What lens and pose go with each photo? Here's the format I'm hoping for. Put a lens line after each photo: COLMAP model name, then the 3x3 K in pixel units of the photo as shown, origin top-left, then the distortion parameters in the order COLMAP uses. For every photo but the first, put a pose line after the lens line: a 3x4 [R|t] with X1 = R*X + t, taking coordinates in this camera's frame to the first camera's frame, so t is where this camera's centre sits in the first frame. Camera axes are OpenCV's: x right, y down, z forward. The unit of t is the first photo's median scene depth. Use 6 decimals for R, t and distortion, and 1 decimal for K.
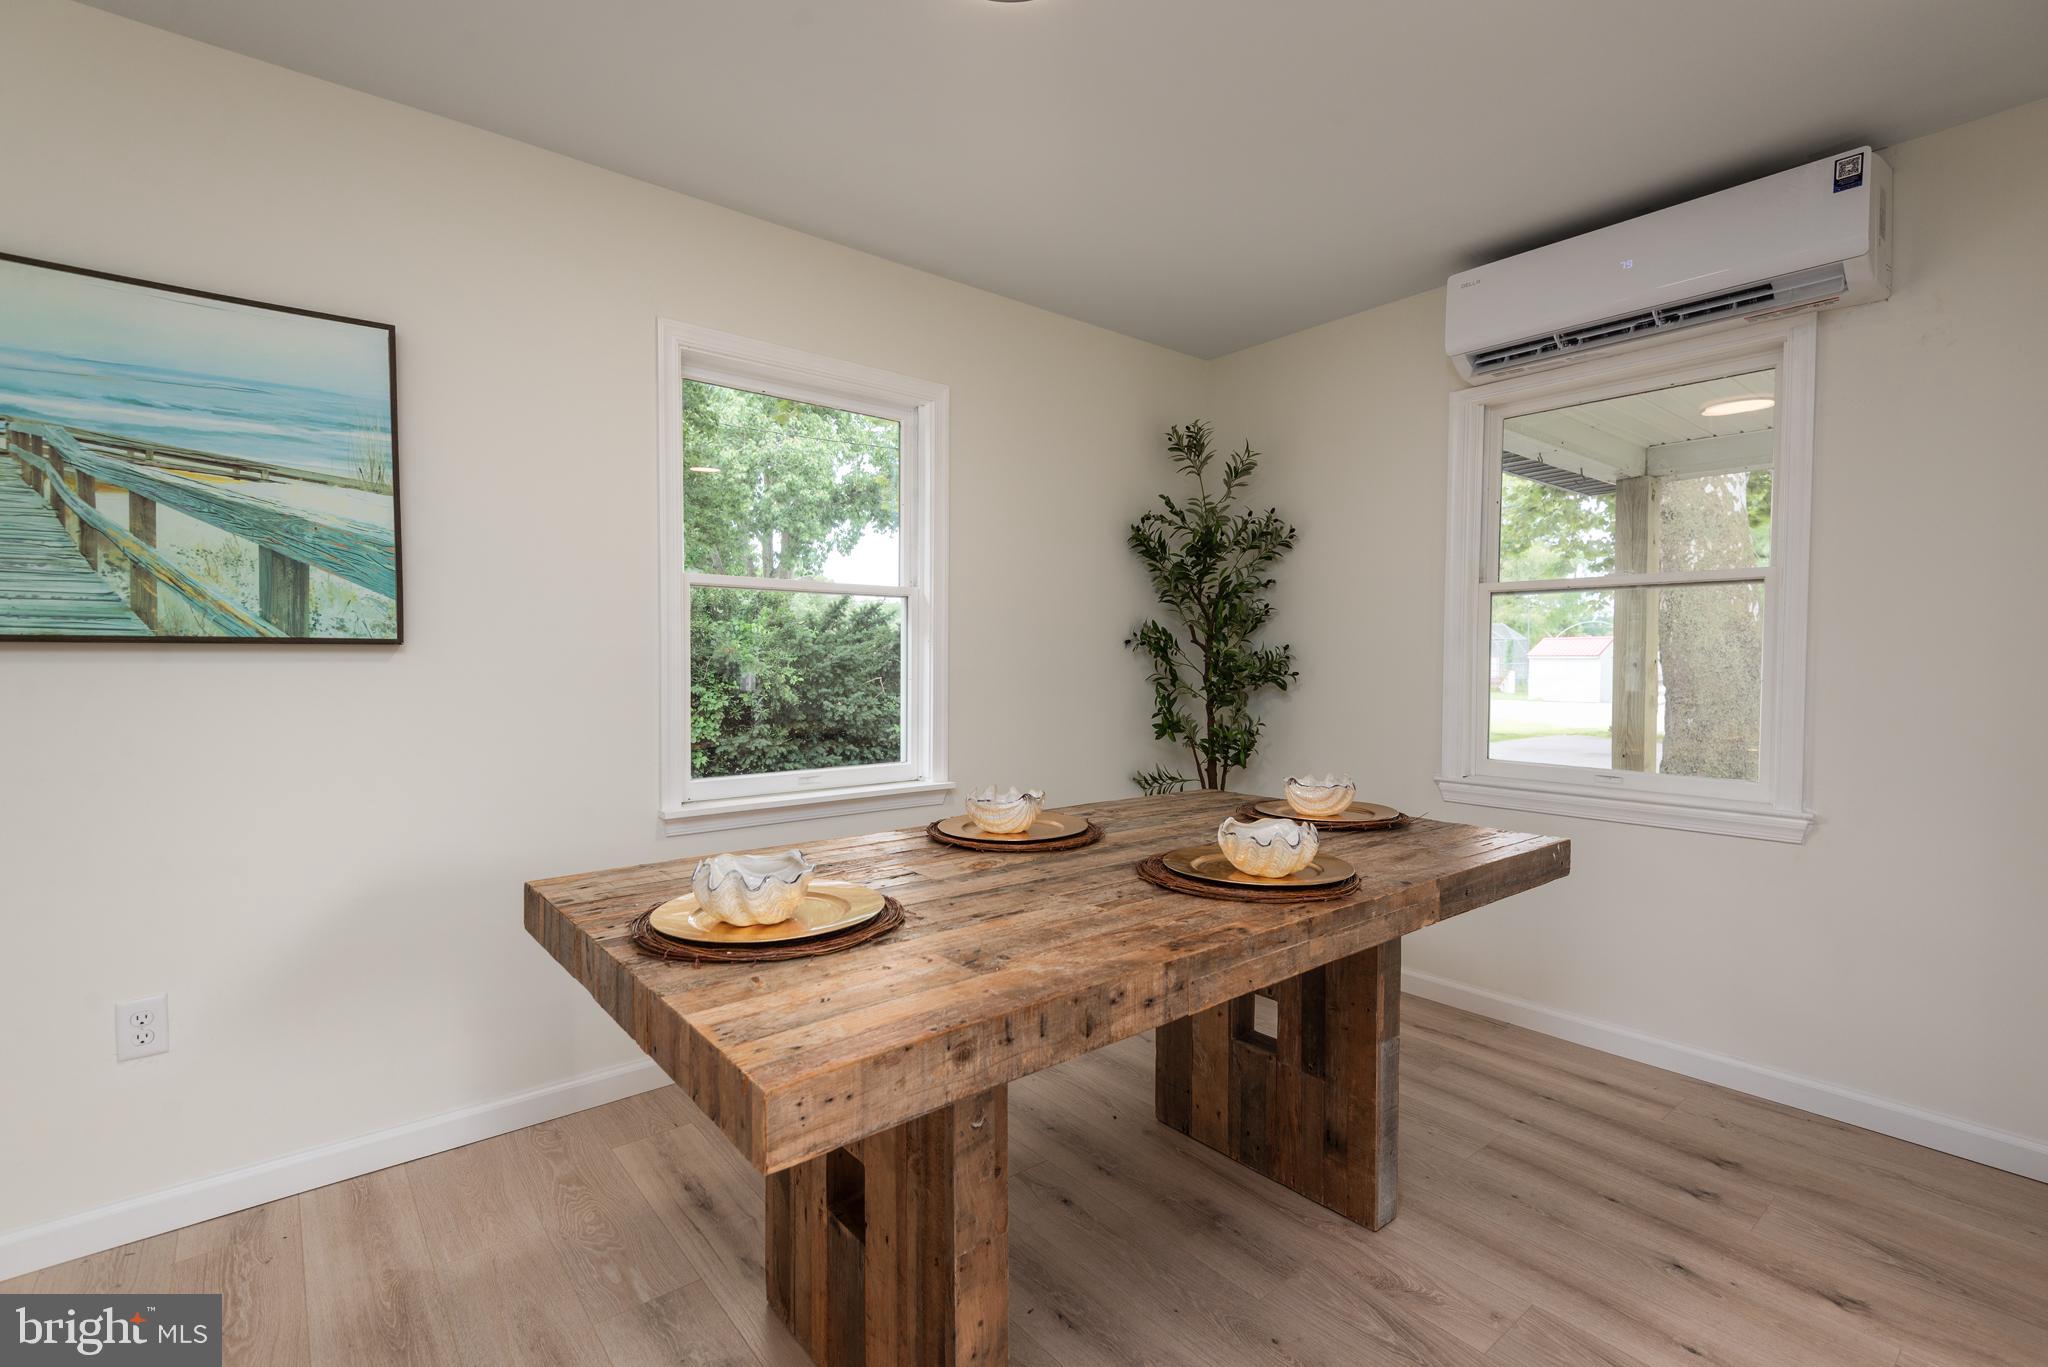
lens RADIAL K [[915.9, 0, 1024.0], [0, 915.9, 683.5], [0, 0, 1]] dist [0.032799, -0.019653]
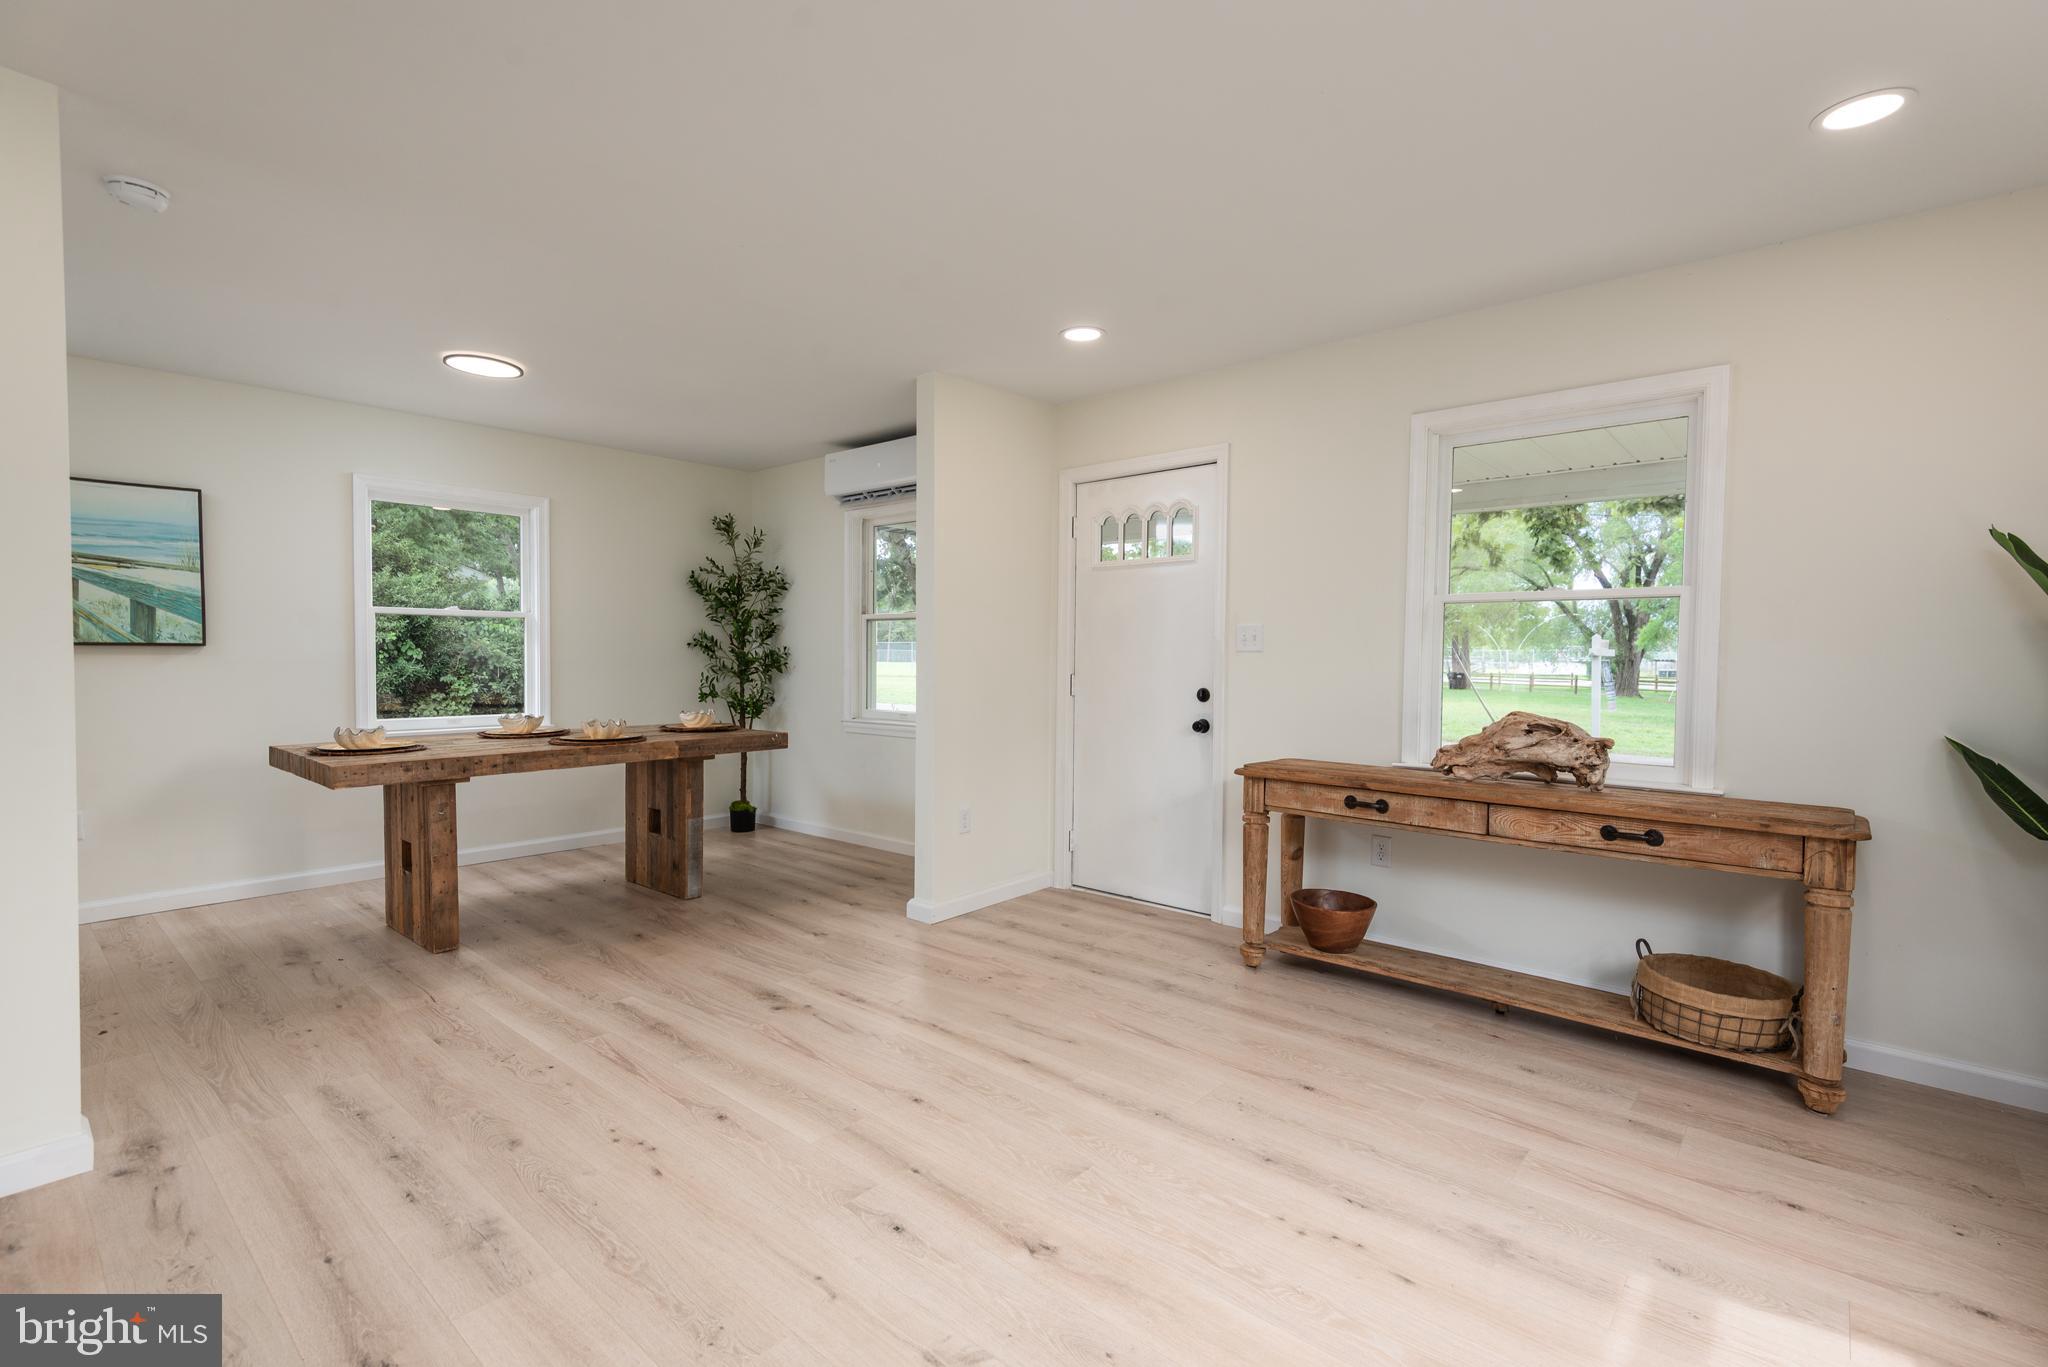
lens RADIAL K [[915.9, 0, 1024.0], [0, 915.9, 683.5], [0, 0, 1]] dist [0.032799, -0.019653]
pose [[0.986469, -0.002727, 0.163924, 0.773316], [0.001992, 0.999987, 0.004649, 0.034412], [-0.163934, -0.004260, 0.986462, -1.316400]]
